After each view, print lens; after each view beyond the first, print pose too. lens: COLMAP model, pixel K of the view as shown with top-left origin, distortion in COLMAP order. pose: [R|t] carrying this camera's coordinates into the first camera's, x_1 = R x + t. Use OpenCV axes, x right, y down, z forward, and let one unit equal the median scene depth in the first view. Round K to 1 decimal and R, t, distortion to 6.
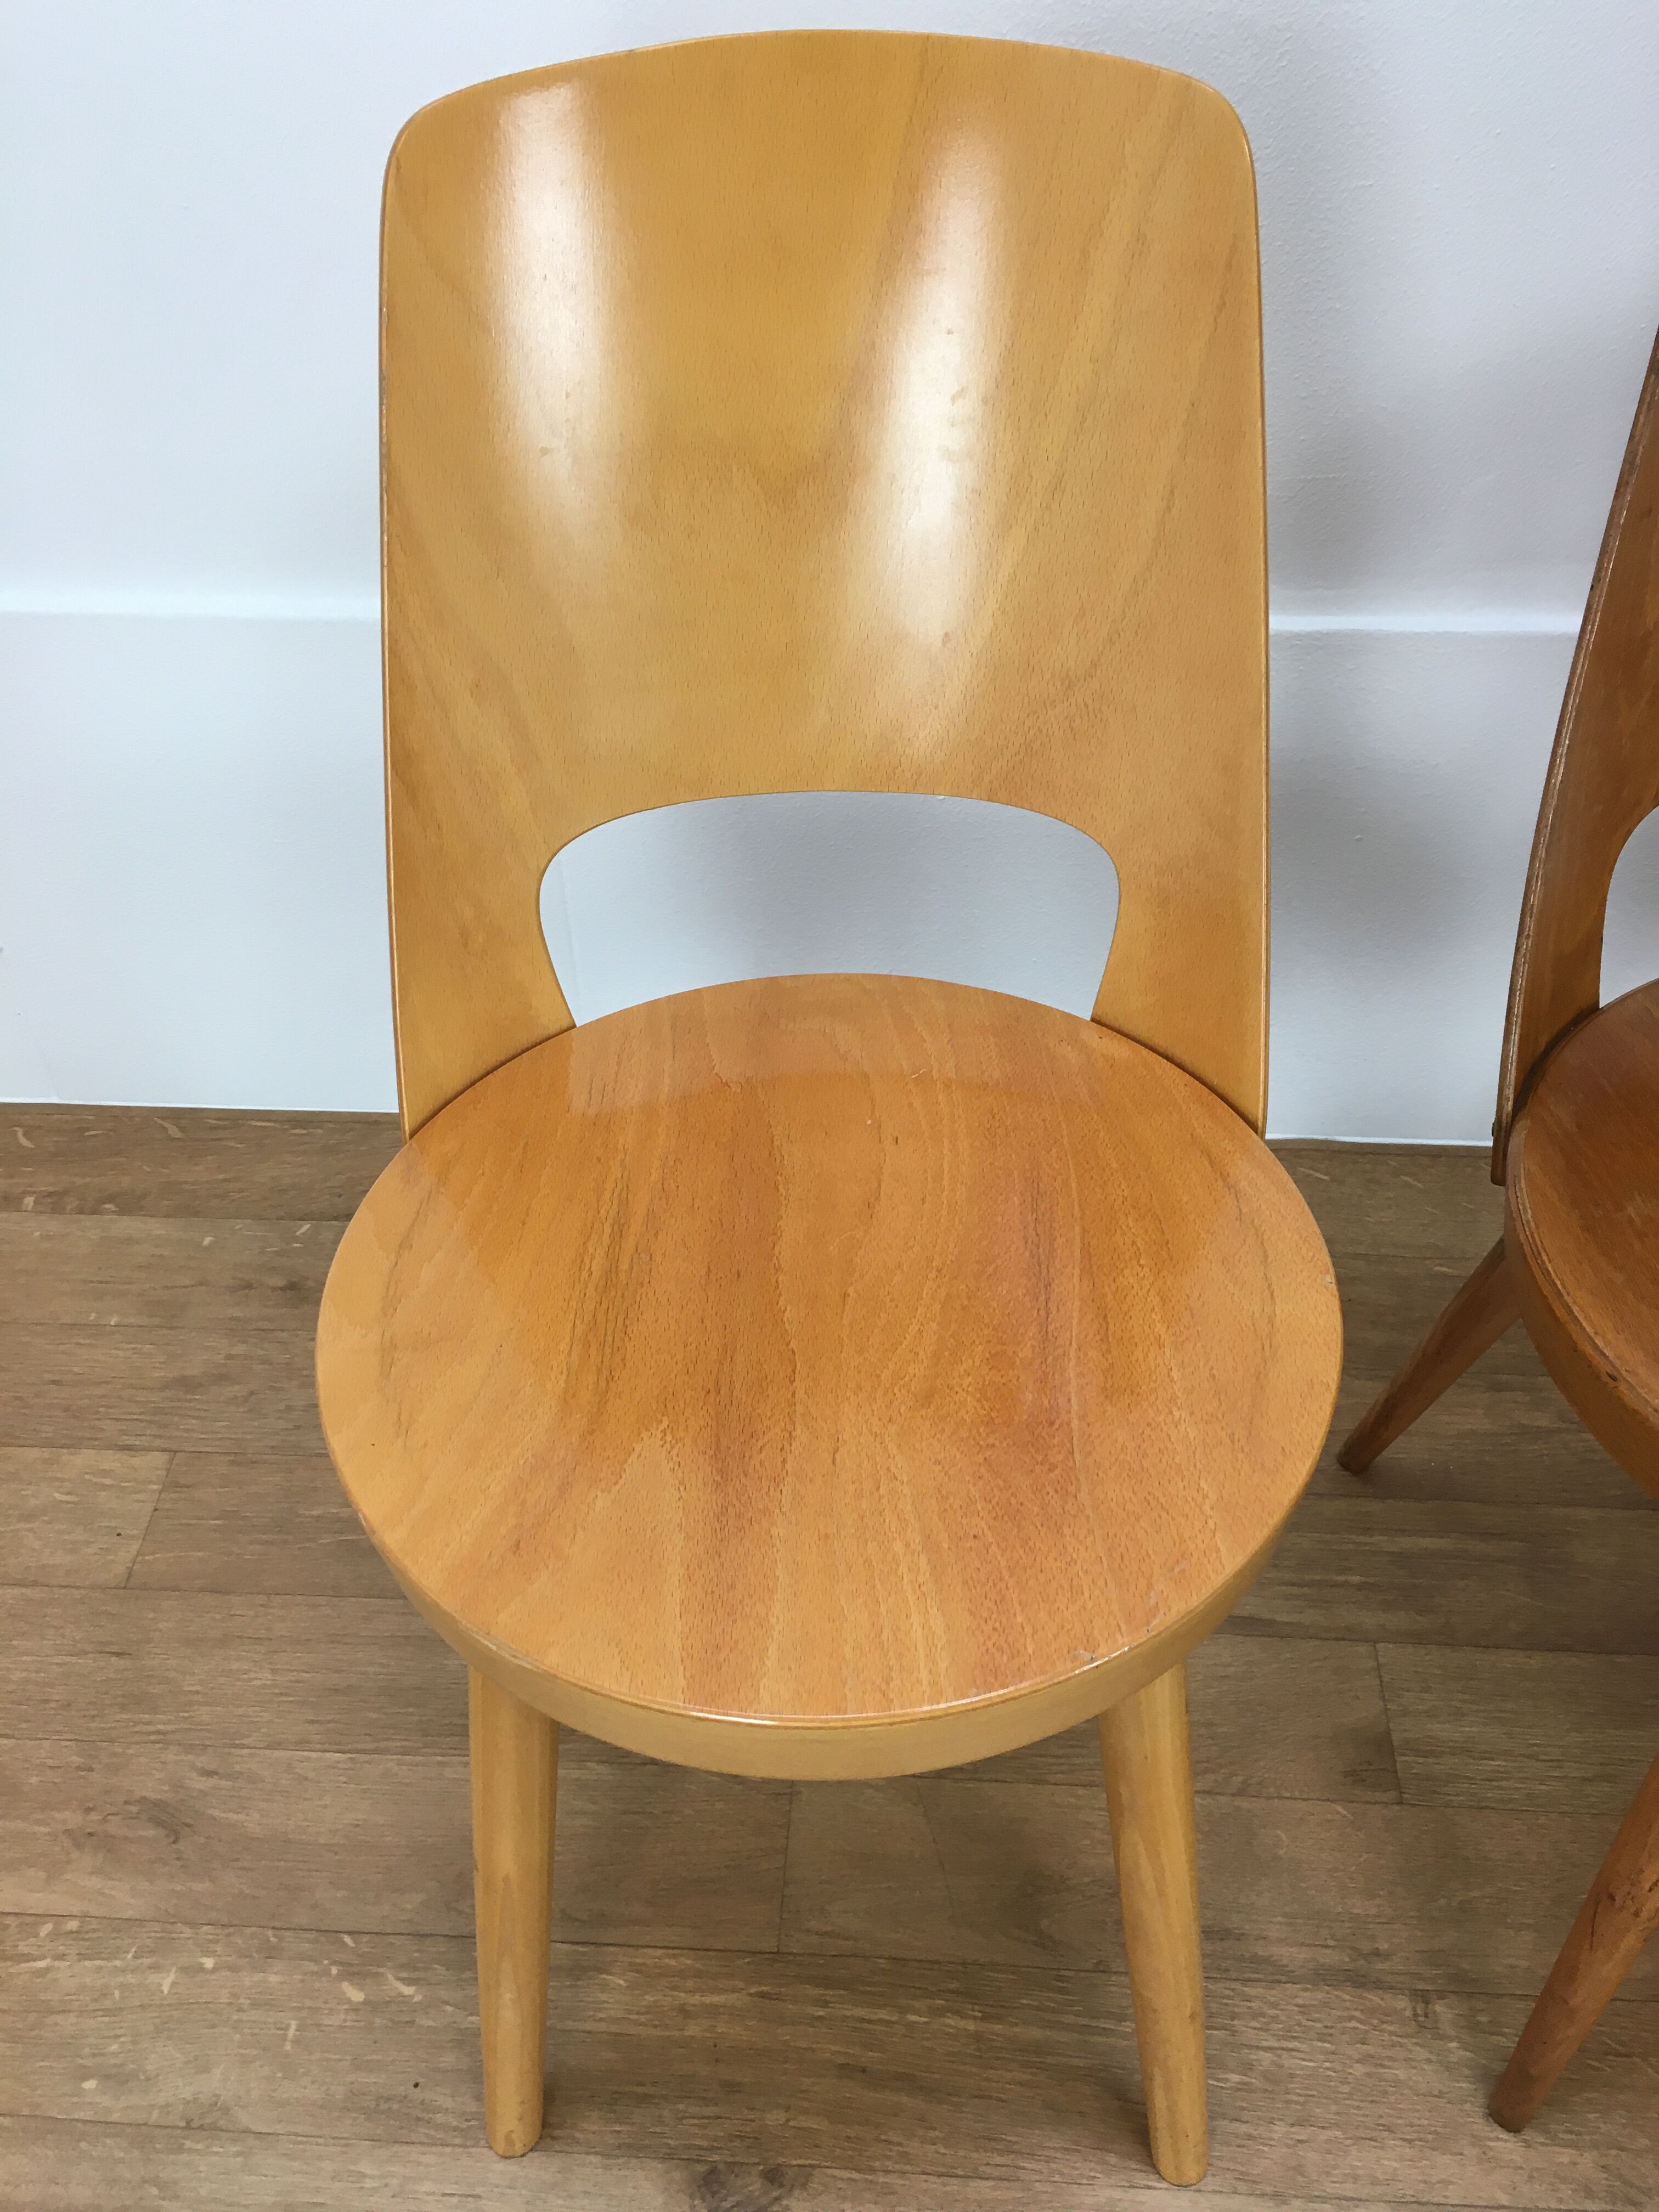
lens RADIAL K [[1875.0, 0, 840.1], [0, 1875.0, 1107.7], [0, 0, 1]] dist [0.027712, -0.071327]
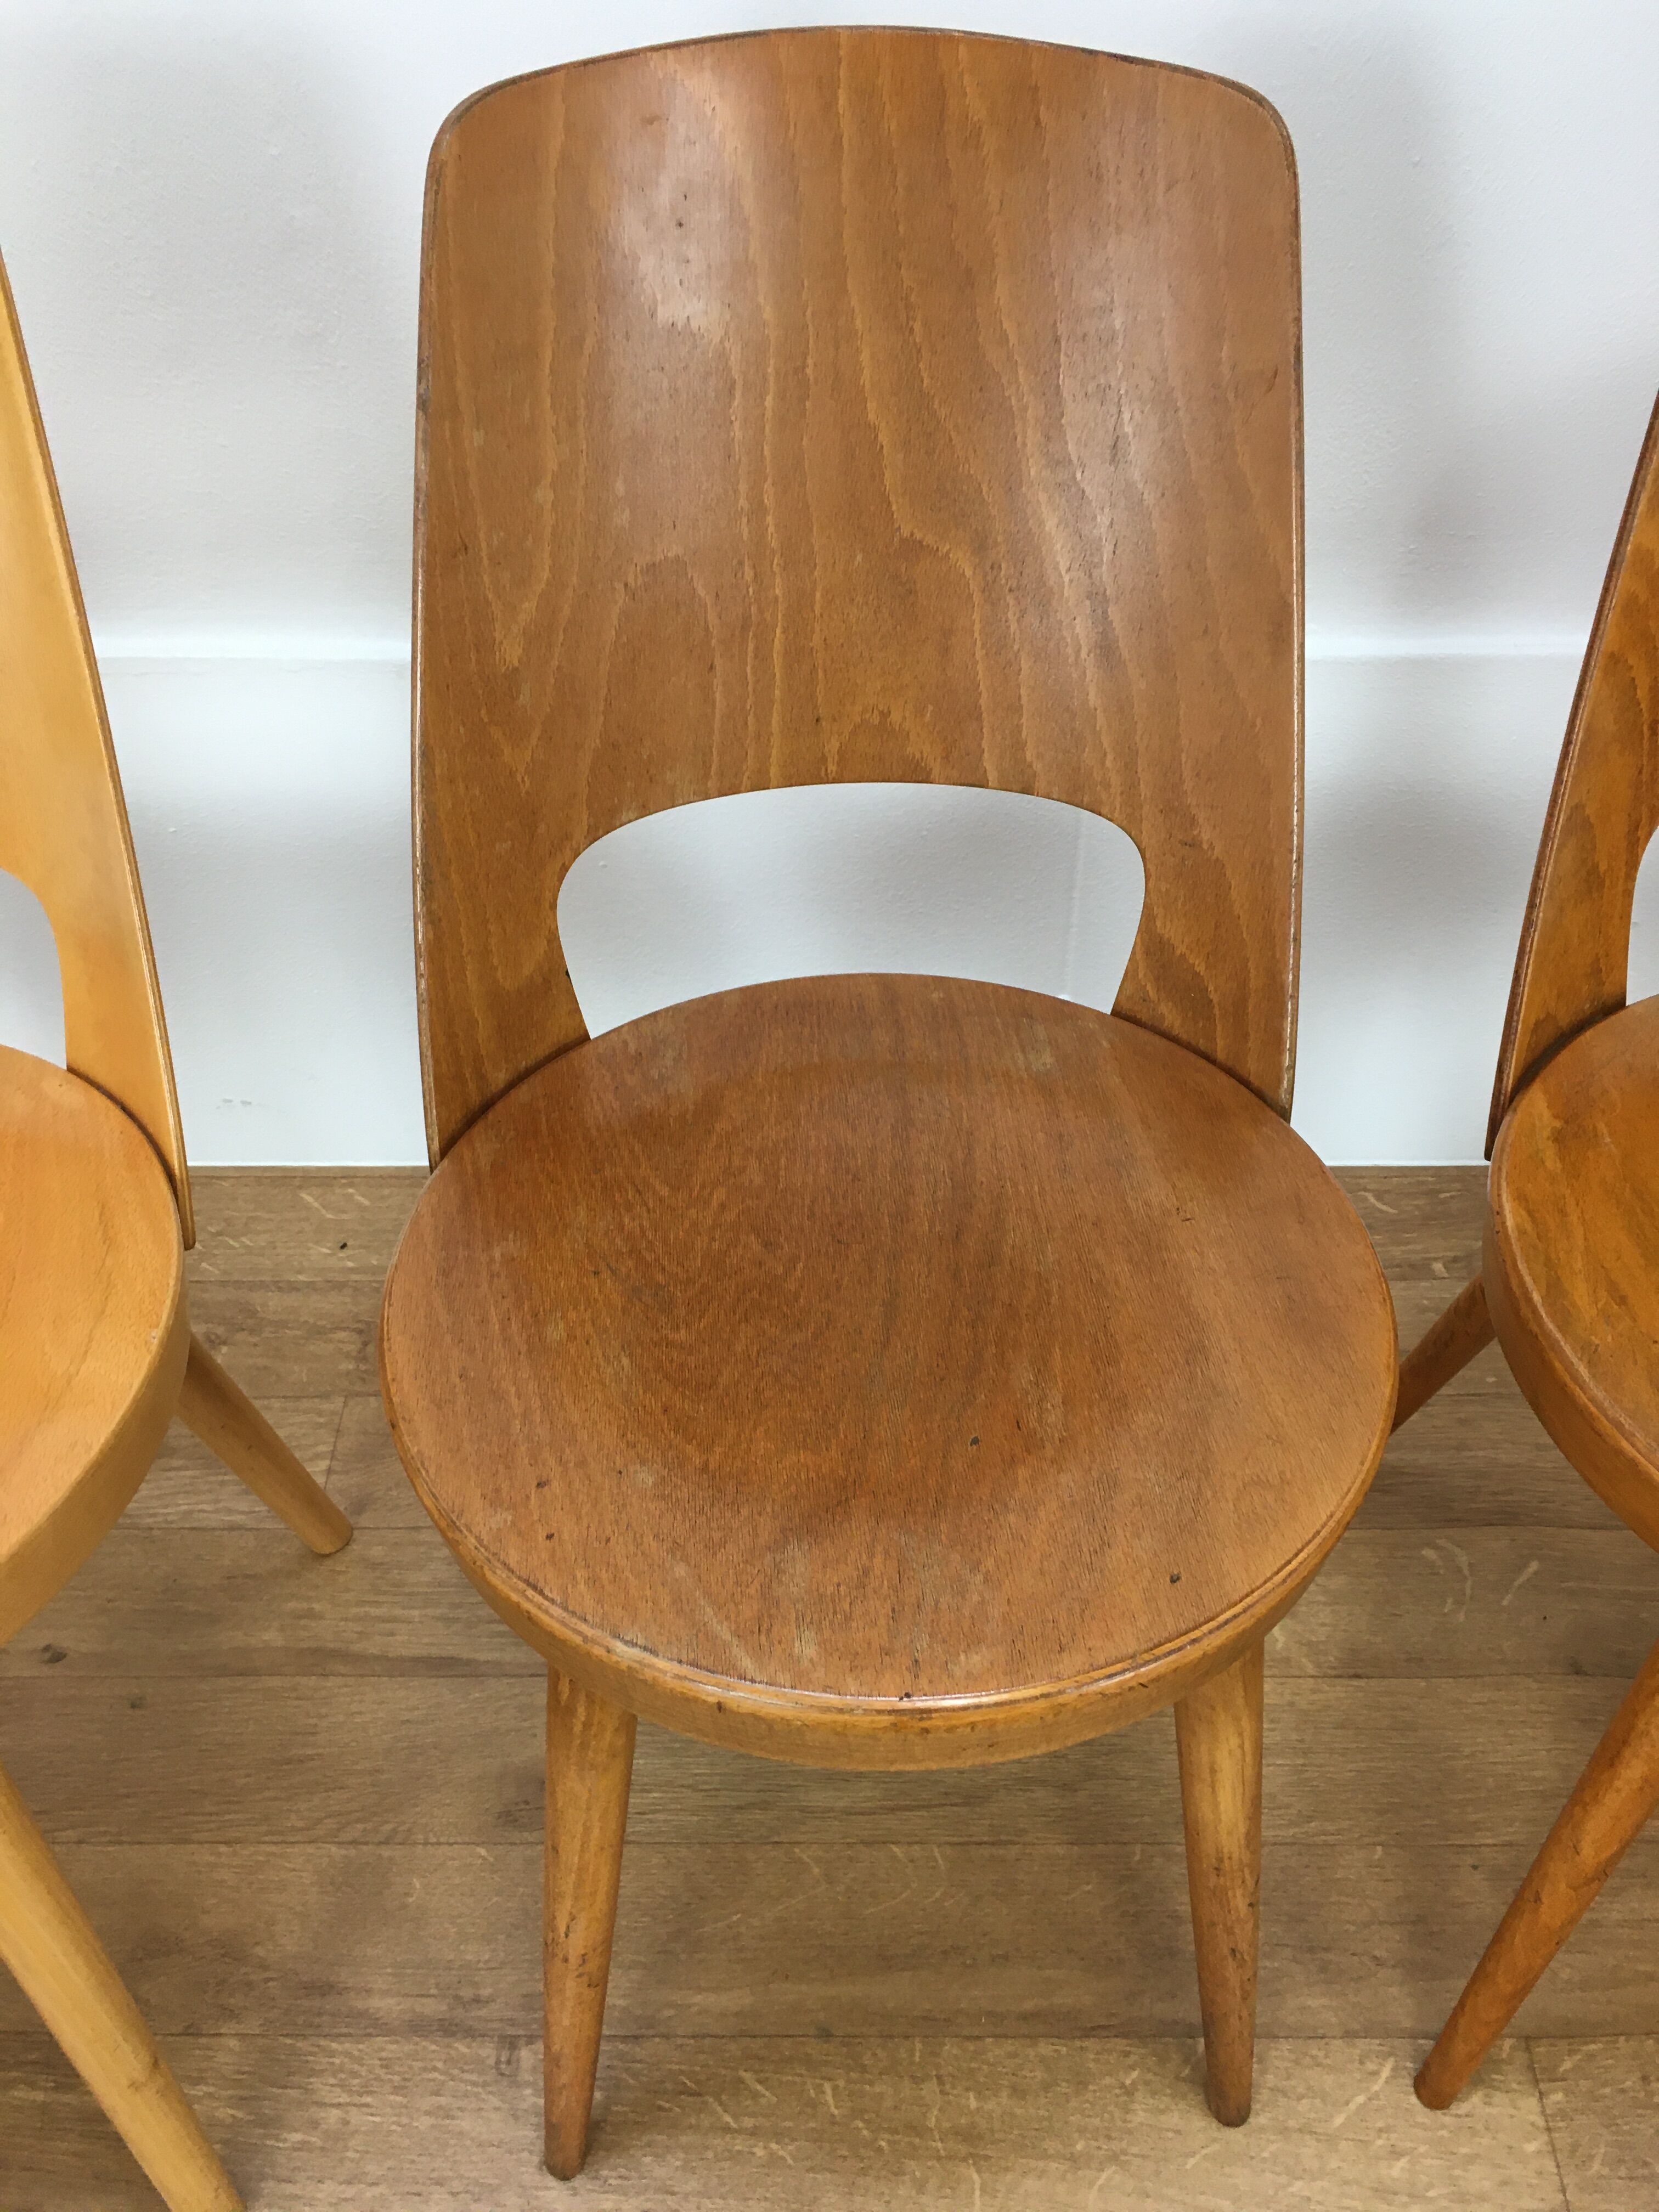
lens RADIAL K [[1875.0, 0, 840.1], [0, 1875.0, 1107.7], [0, 0, 1]] dist [0.027712, -0.071327]
pose [[0.998280, -0.040918, 0.041997, 0.457476], [0.040848, 0.999162, 0.002527, -0.013871], [-0.042065, -0.000807, 0.999115, 0.004643]]
